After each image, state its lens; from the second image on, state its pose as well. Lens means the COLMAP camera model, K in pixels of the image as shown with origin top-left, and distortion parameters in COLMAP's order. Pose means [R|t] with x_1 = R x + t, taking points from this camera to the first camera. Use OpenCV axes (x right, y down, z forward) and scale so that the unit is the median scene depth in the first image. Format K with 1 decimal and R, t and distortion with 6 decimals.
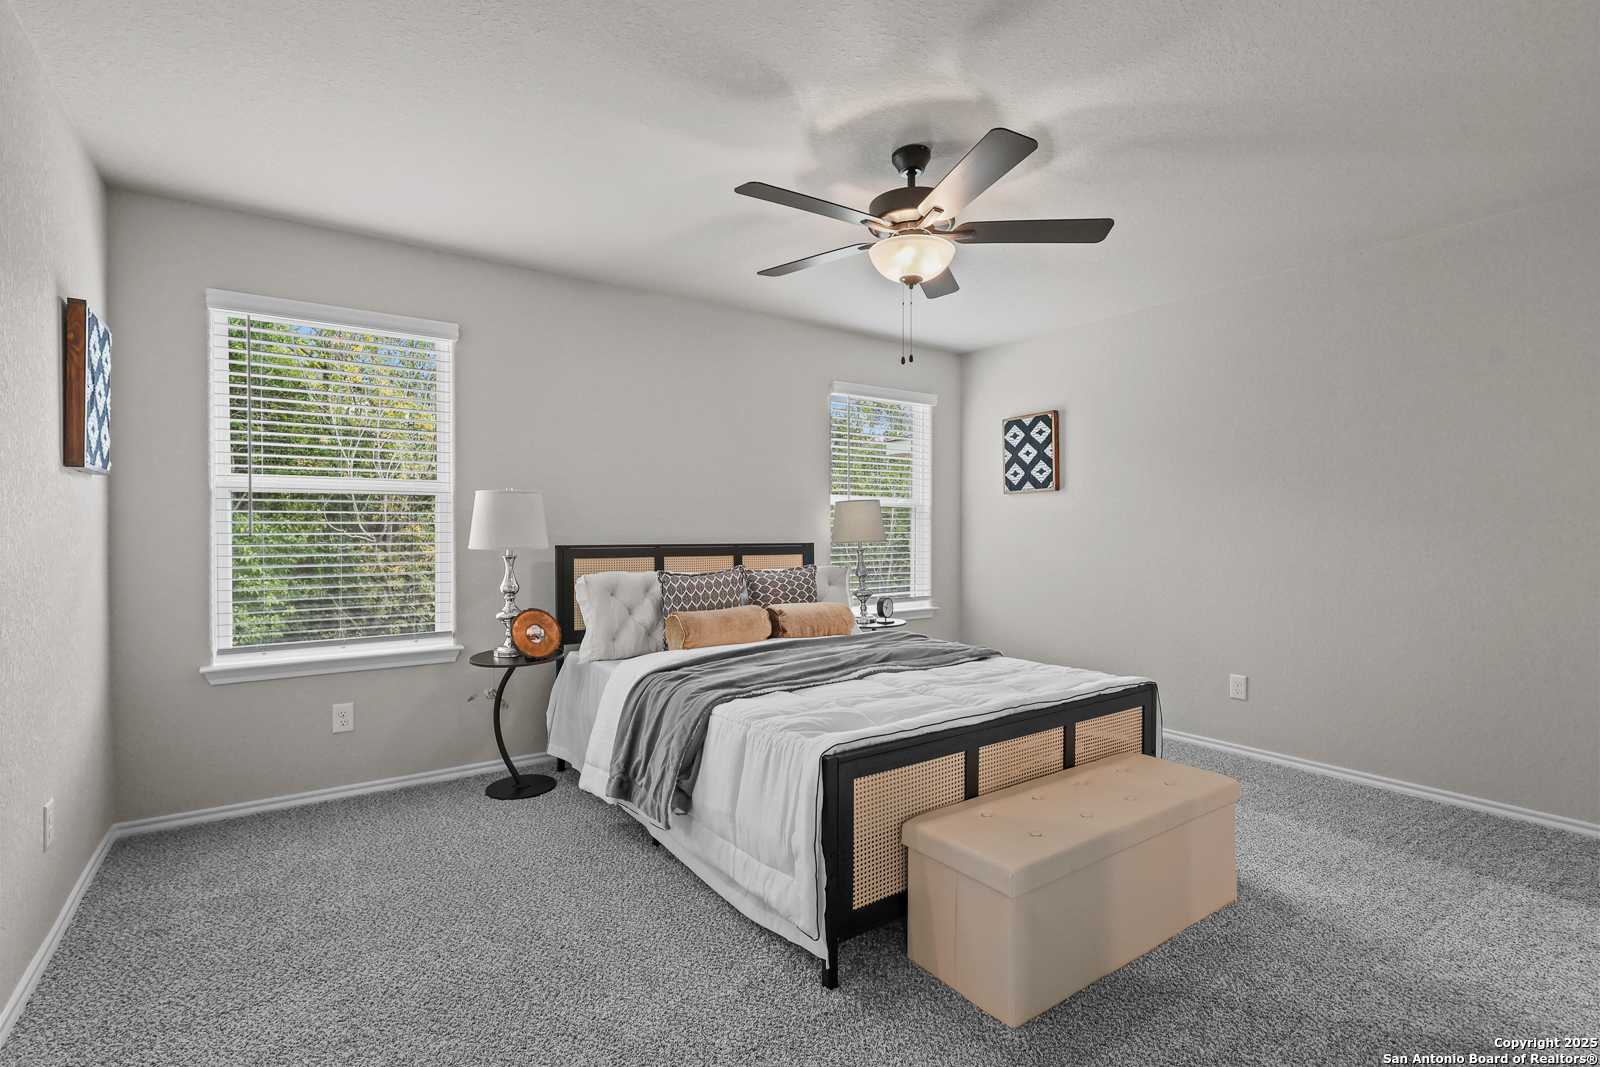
lens RADIAL K [[736.7, 0, 805.4], [0, 736.7, 542.1], [0, 0, 1]] dist [-0.005334, 0.002492]
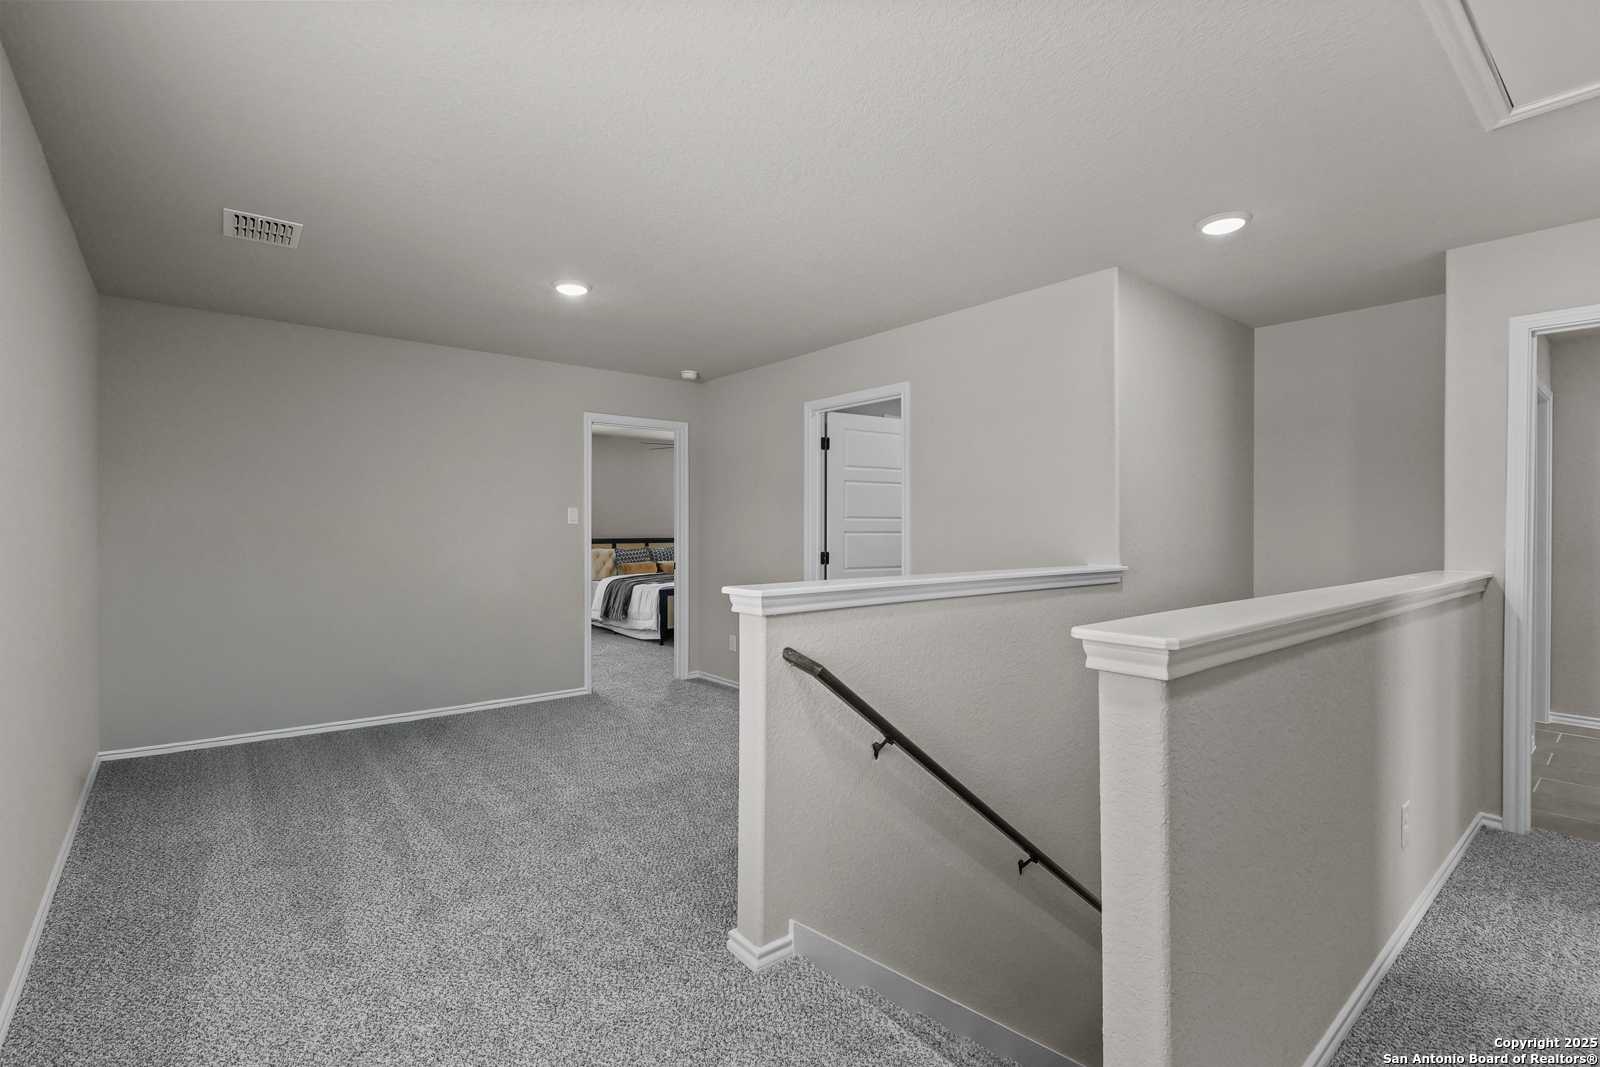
lens RADIAL K [[736.7, 0, 798.3], [0, 736.7, 535.1], [0, 0, 1]] dist [-0.005334, 0.002492]
pose [[0.997302, -0.002254, 0.073372, 0.243084], [0.002280, 0.999997, -0.000263, -0.005948], [-0.073371, 0.000429, 0.997305, -1.549967]]
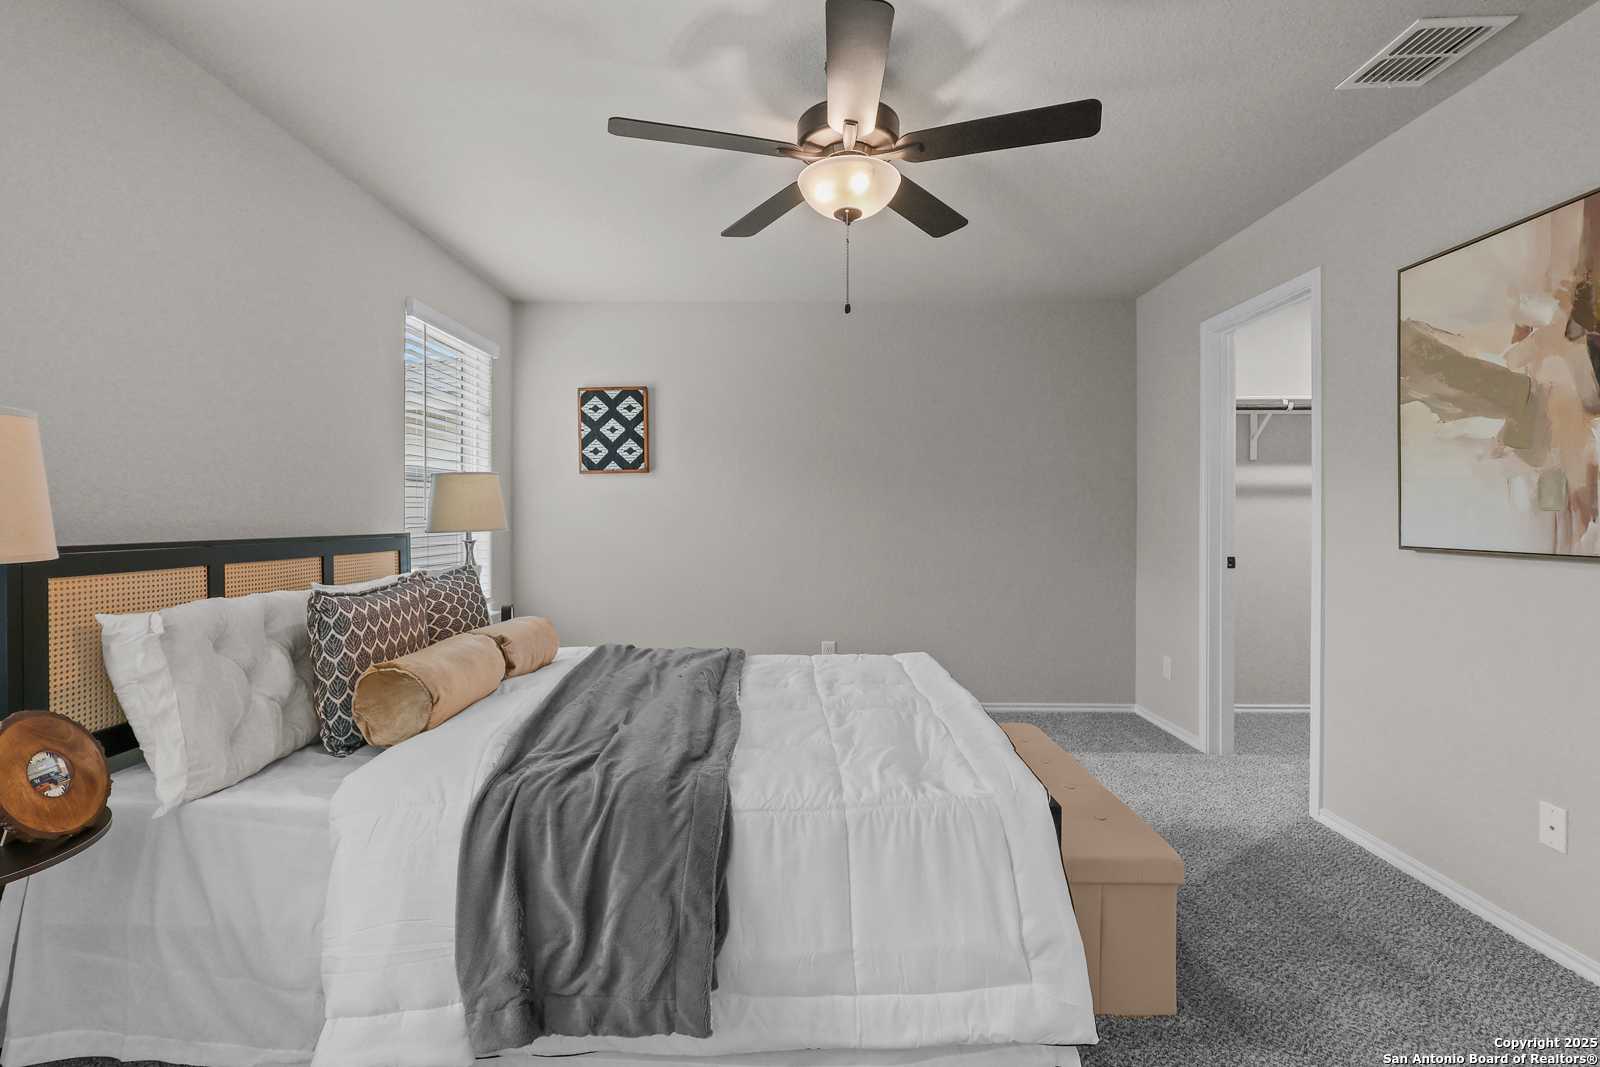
lens RADIAL K [[736.7, 0, 800.2], [0, 736.7, 520.4], [0, 0, 1]] dist [-0.005334, 0.002492]
pose [[0.603010, -0.001706, 0.797732, -0.281069], [0.009495, 0.999942, -0.005038, -0.003490], [-0.797677, 0.010612, 0.602991, 0.282193]]
